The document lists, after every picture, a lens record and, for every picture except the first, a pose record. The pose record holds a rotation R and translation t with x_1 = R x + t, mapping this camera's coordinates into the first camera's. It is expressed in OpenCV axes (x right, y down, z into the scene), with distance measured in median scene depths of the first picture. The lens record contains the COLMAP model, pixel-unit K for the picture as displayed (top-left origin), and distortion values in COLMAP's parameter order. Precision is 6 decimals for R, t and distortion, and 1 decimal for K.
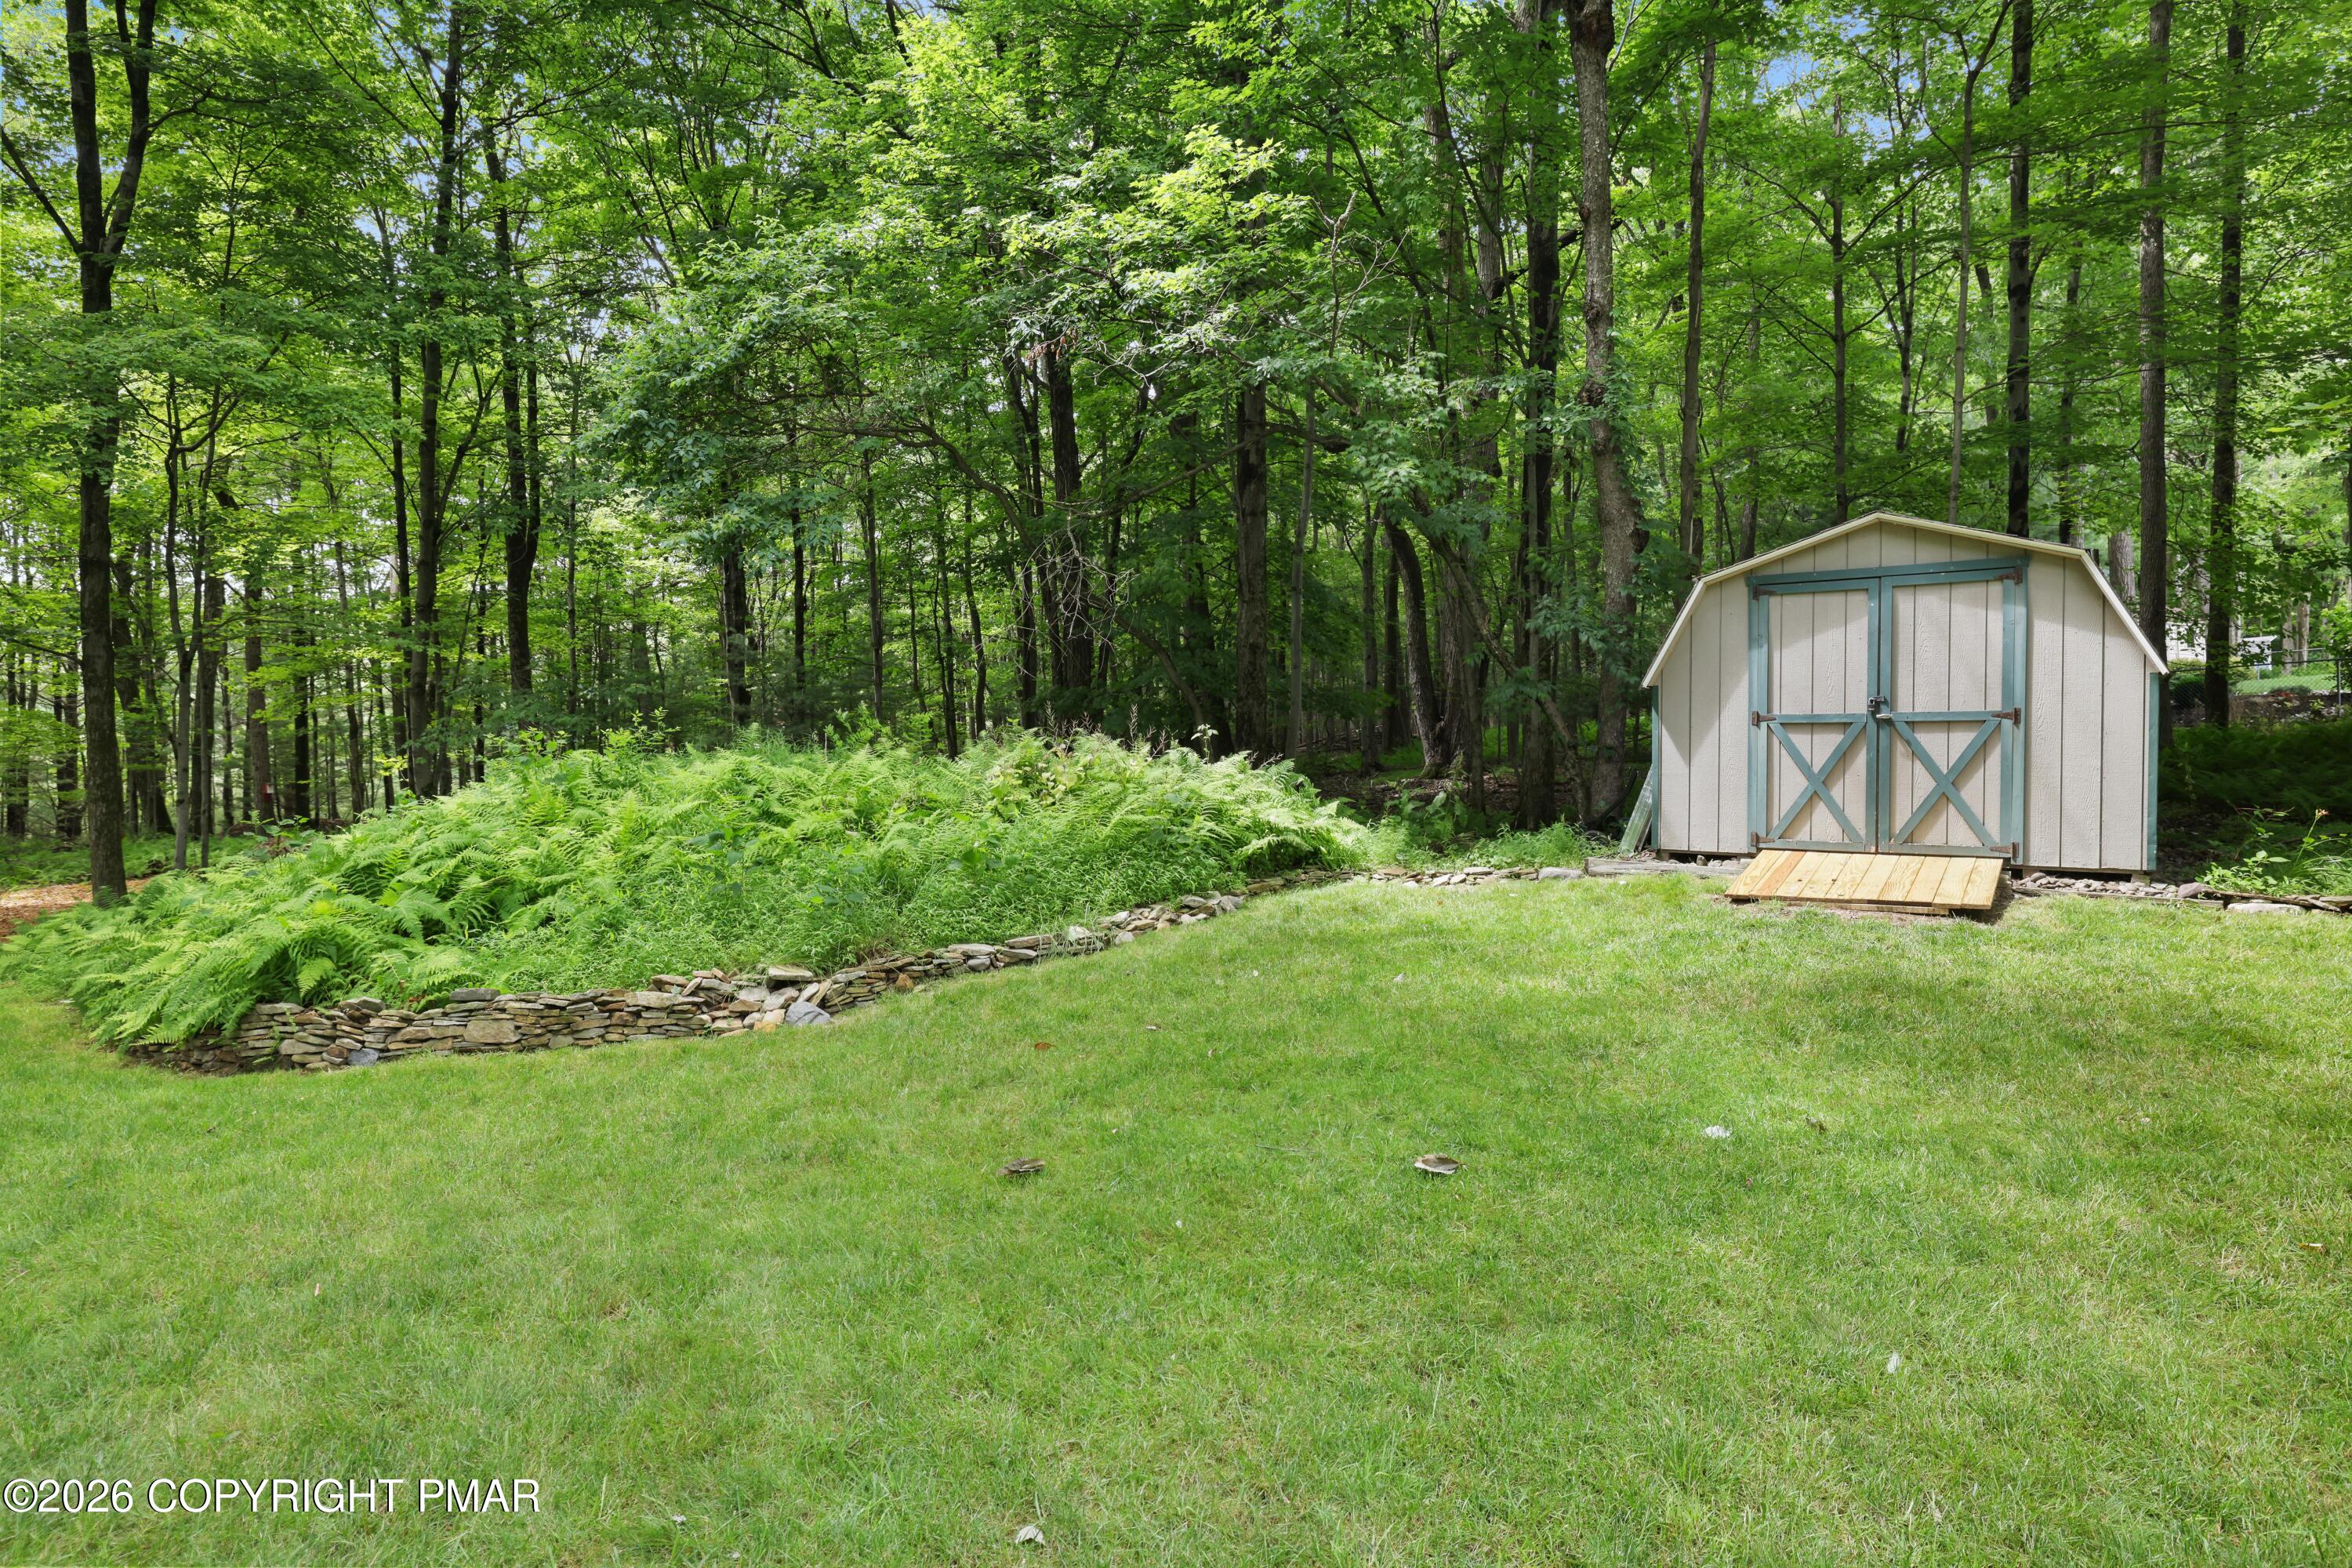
lens RADIAL K [[1316.0, 0, 1176.6], [0, 1316.0, 770.1], [0, 0, 1]] dist [-0.003762, 0.000658]
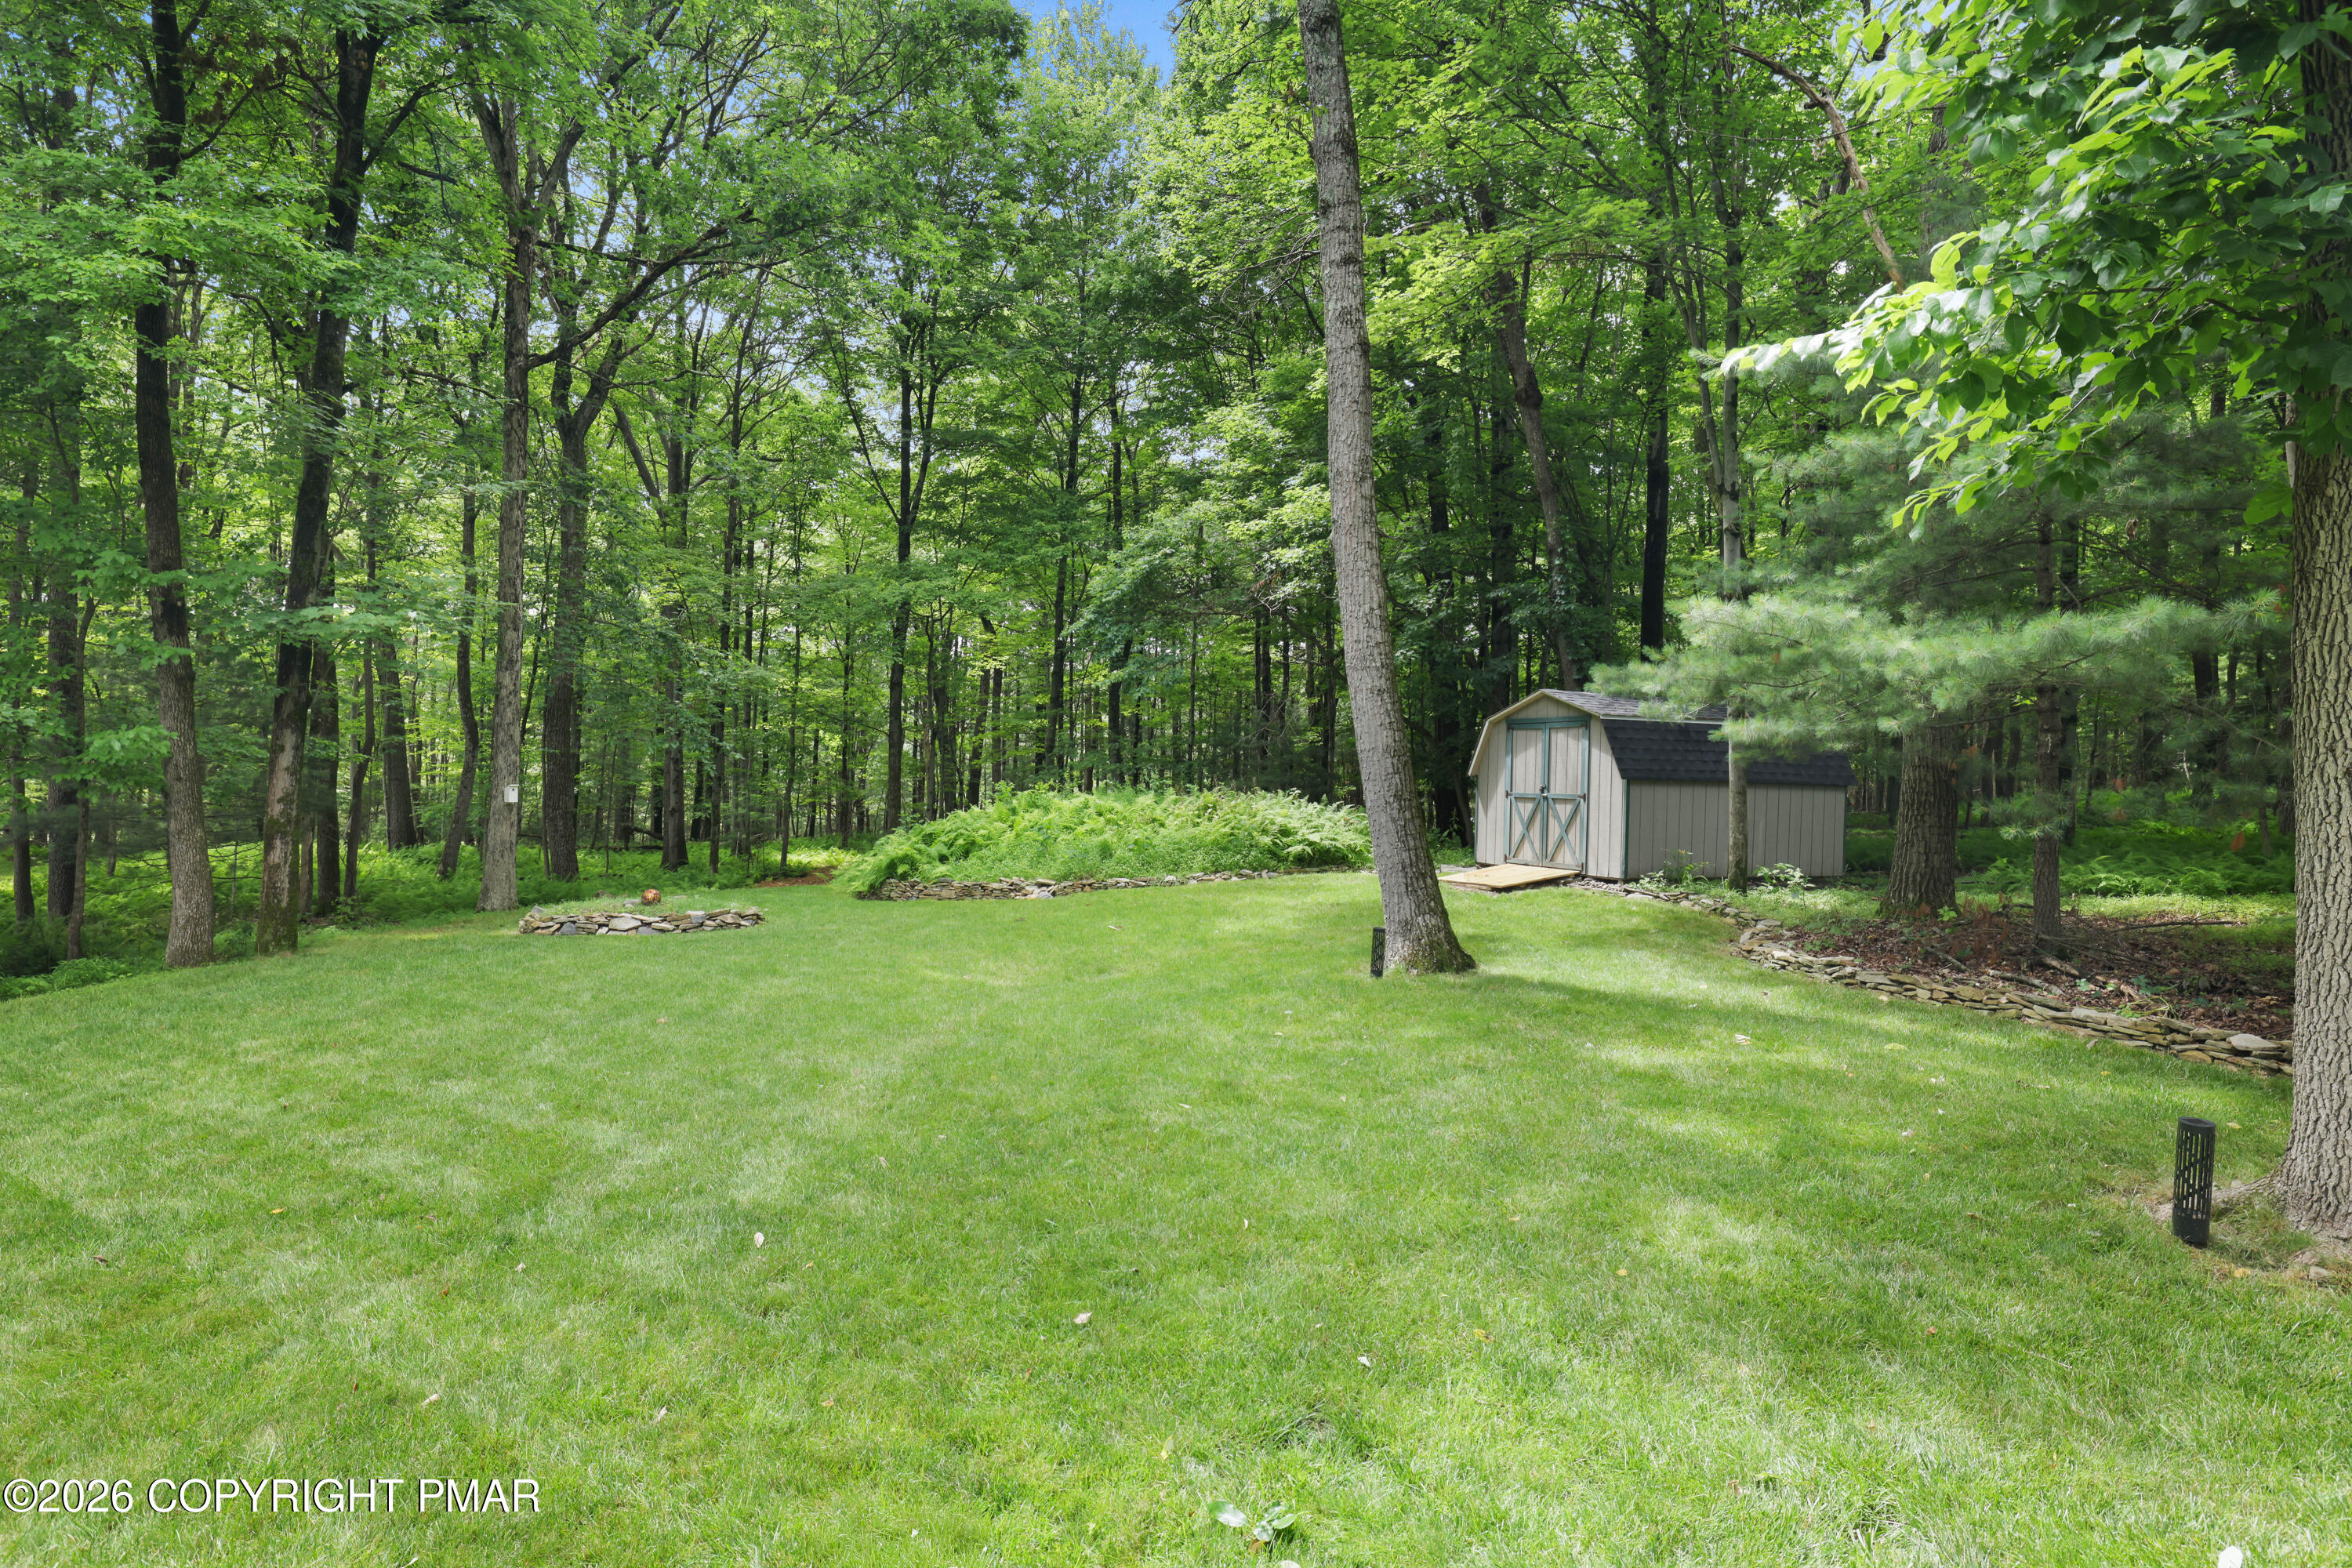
lens RADIAL K [[1316.0, 0, 1170.0], [0, 1316.0, 791.3], [0, 0, 1]] dist [-0.003762, 0.000658]
pose [[0.859704, 0.031827, -0.509801, 1.108706], [-0.040246, 0.999175, -0.005489, -0.014683], [0.509205, 0.025237, 0.860275, -0.988378]]
